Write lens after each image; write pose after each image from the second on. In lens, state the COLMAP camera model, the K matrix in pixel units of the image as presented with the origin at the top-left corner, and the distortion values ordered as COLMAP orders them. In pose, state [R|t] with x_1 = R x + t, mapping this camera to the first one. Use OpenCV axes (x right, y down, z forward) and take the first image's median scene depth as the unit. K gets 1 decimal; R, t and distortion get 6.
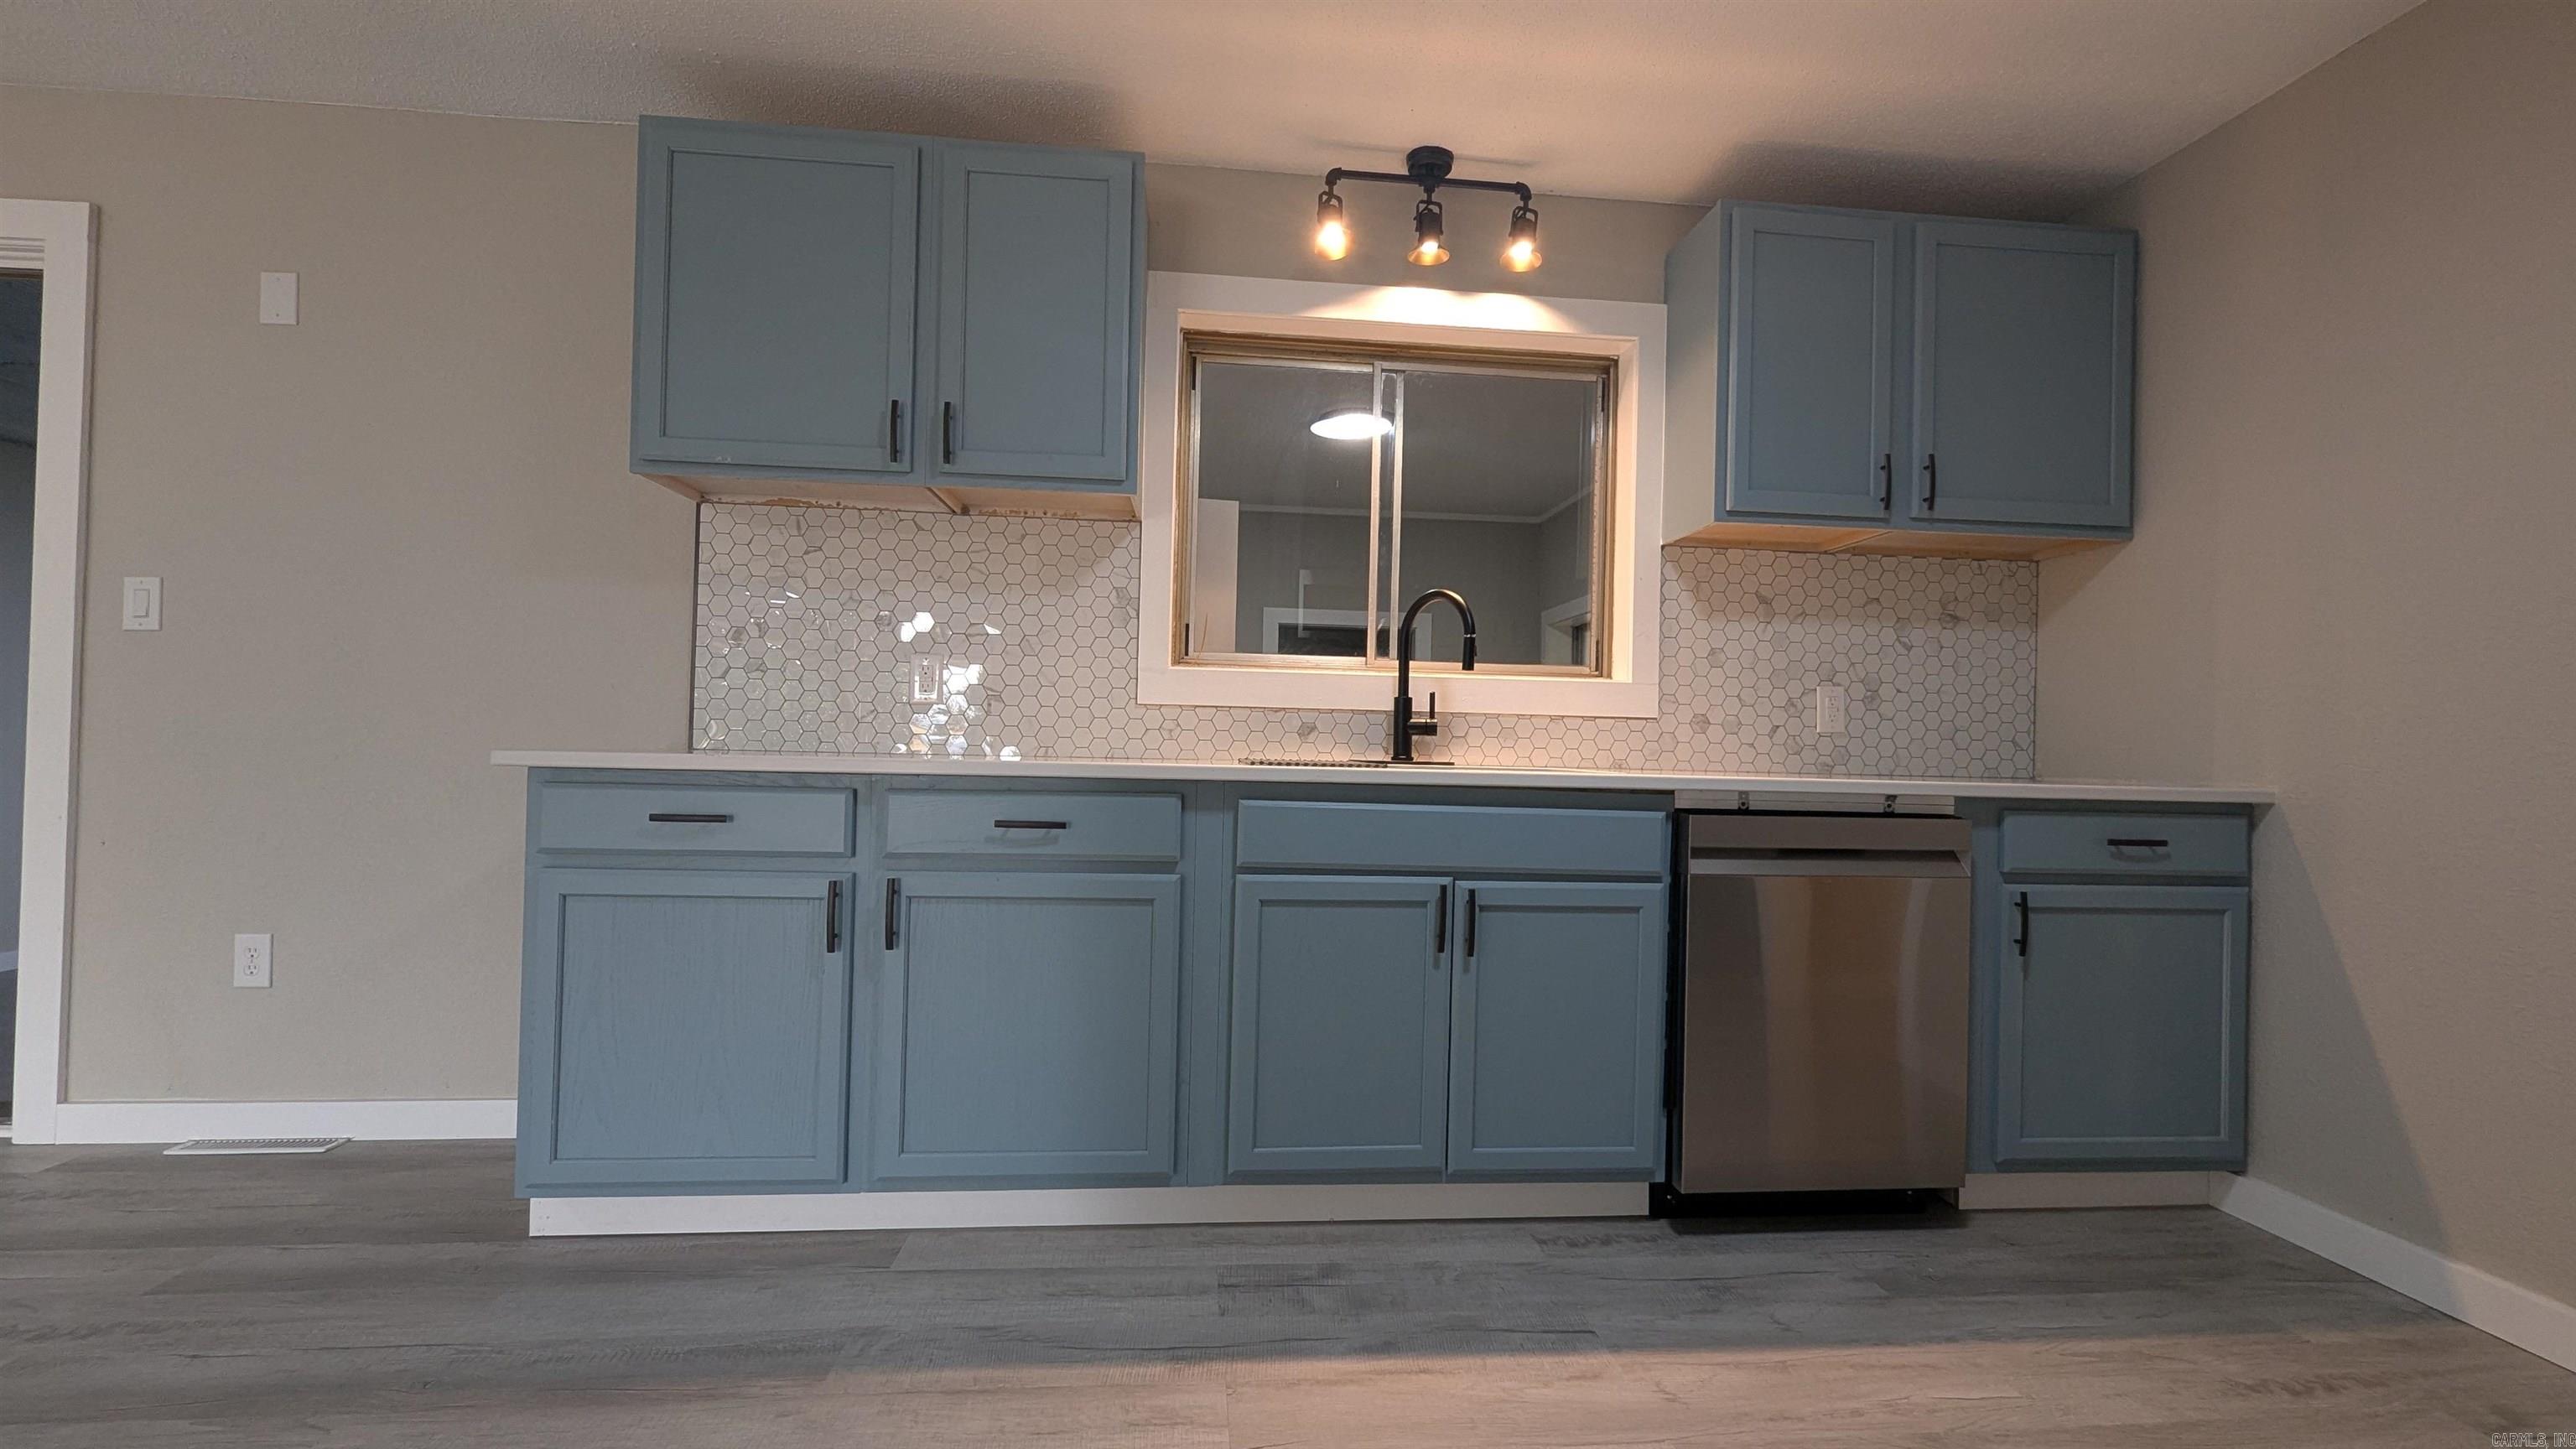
lens RADIAL K [[1060.8, 0, 1292.7], [0, 1060.8, 738.3], [0, 0, 1]] dist [0.001049, -0.000920]
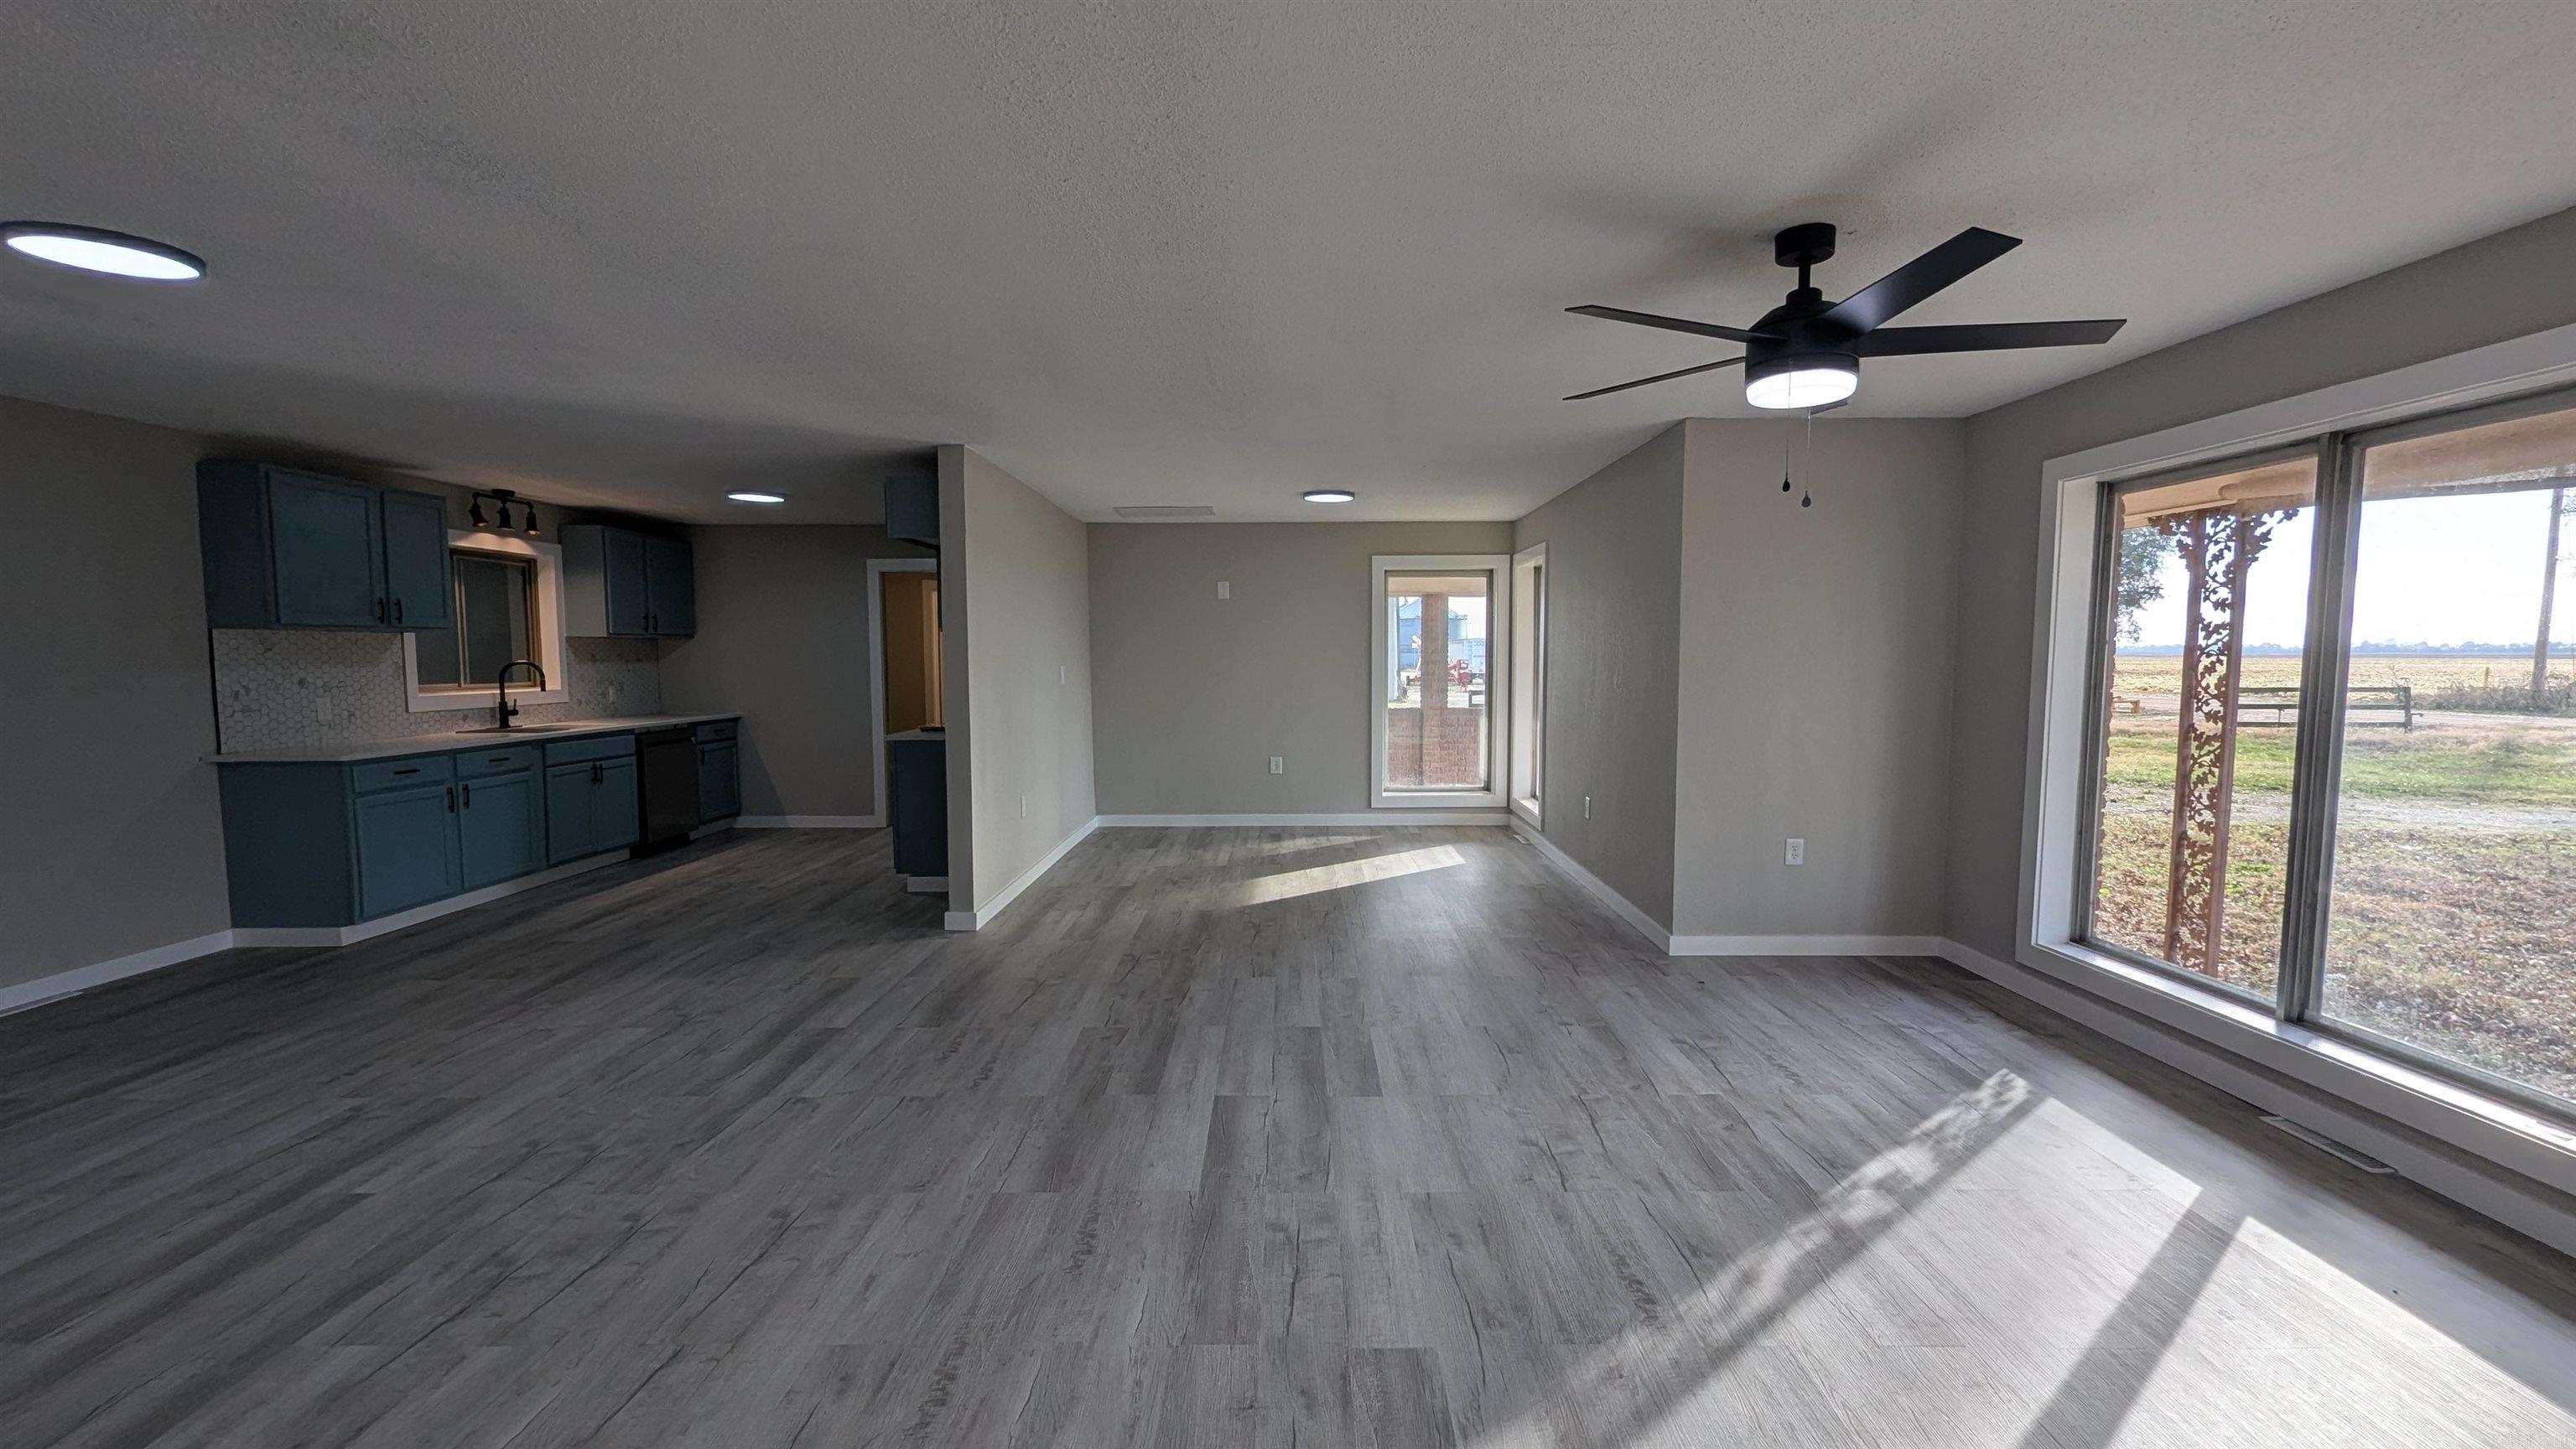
lens RADIAL K [[1060.8, 0, 1310.5], [0, 1060.8, 726.2], [0, 0, 1]] dist [0.001049, -0.000920]
pose [[0.083227, -0.091938, 0.992281, -2.275146], [-0.003596, 0.995701, 0.092556, -0.224145], [-0.996524, -0.011271, 0.082539, -1.141434]]
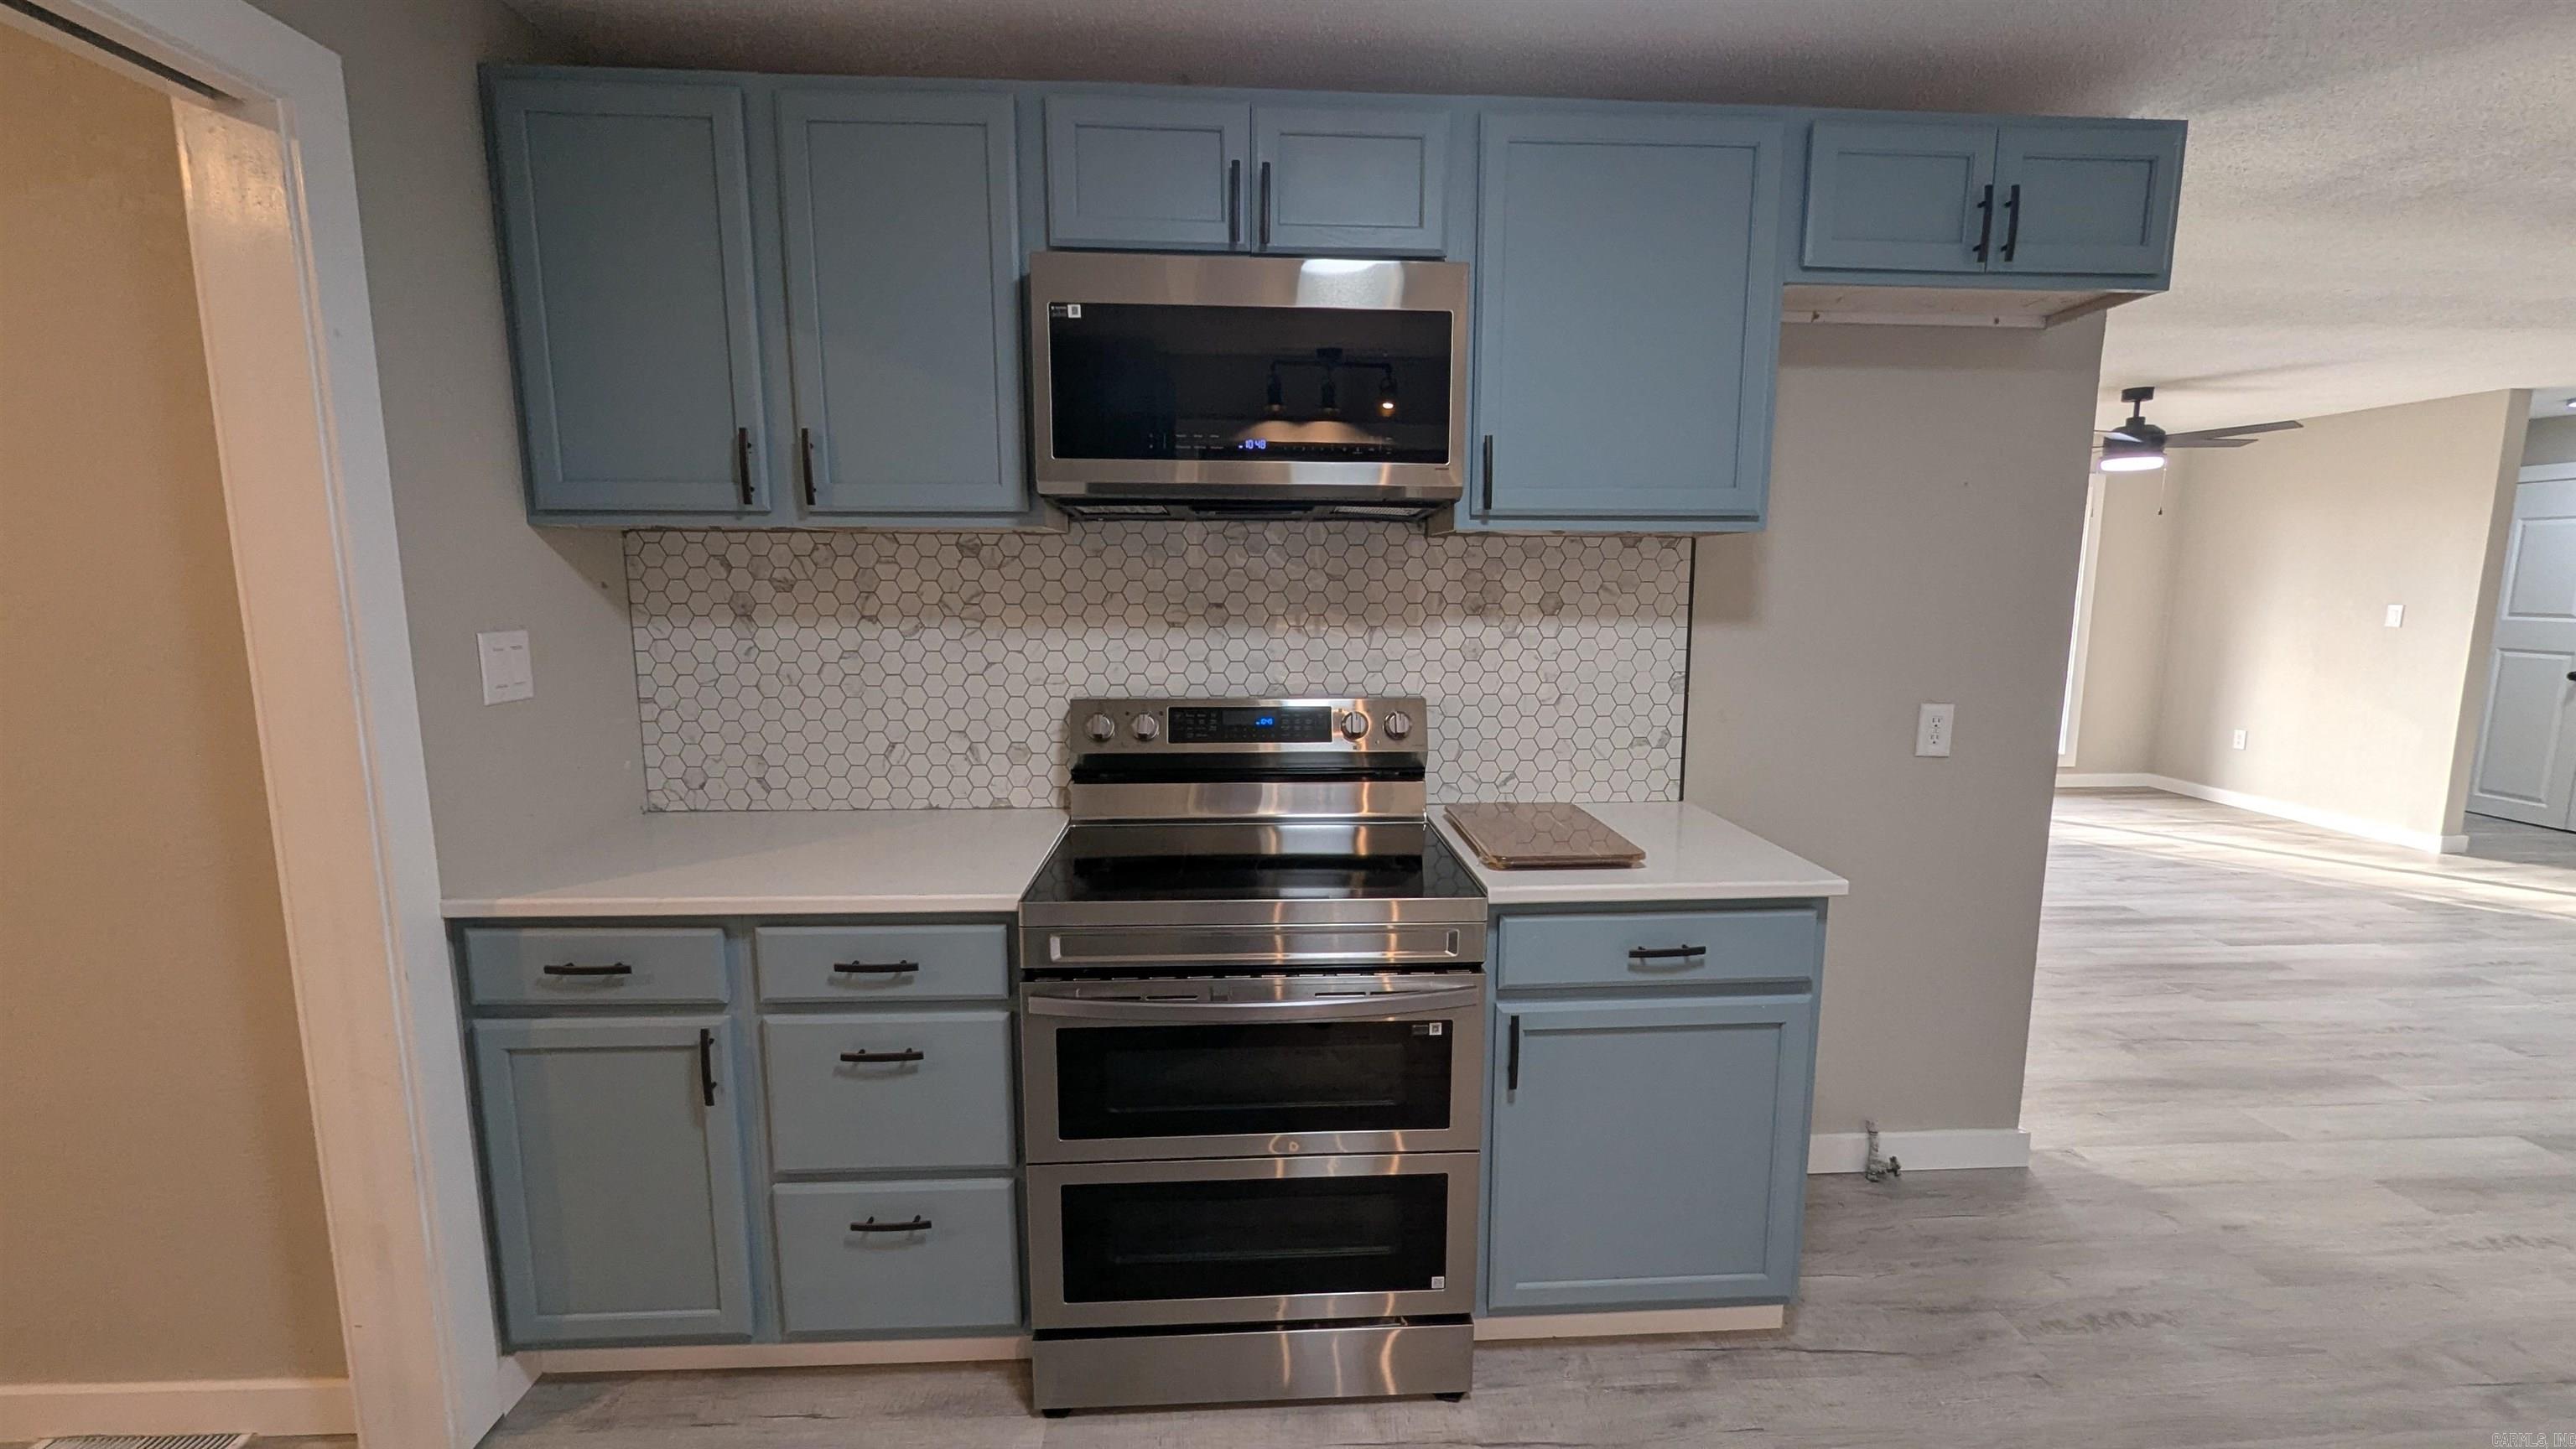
lens RADIAL K [[1060.8, 0, 1299.6], [0, 1060.8, 730.6], [0, 0, 1]] dist [0.001049, -0.000920]
pose [[-0.998894, -0.034121, 0.032349, 0.316778], [-0.029410, 0.990227, 0.136332, -0.158803], [-0.036685, 0.135230, -0.990135, 0.671937]]
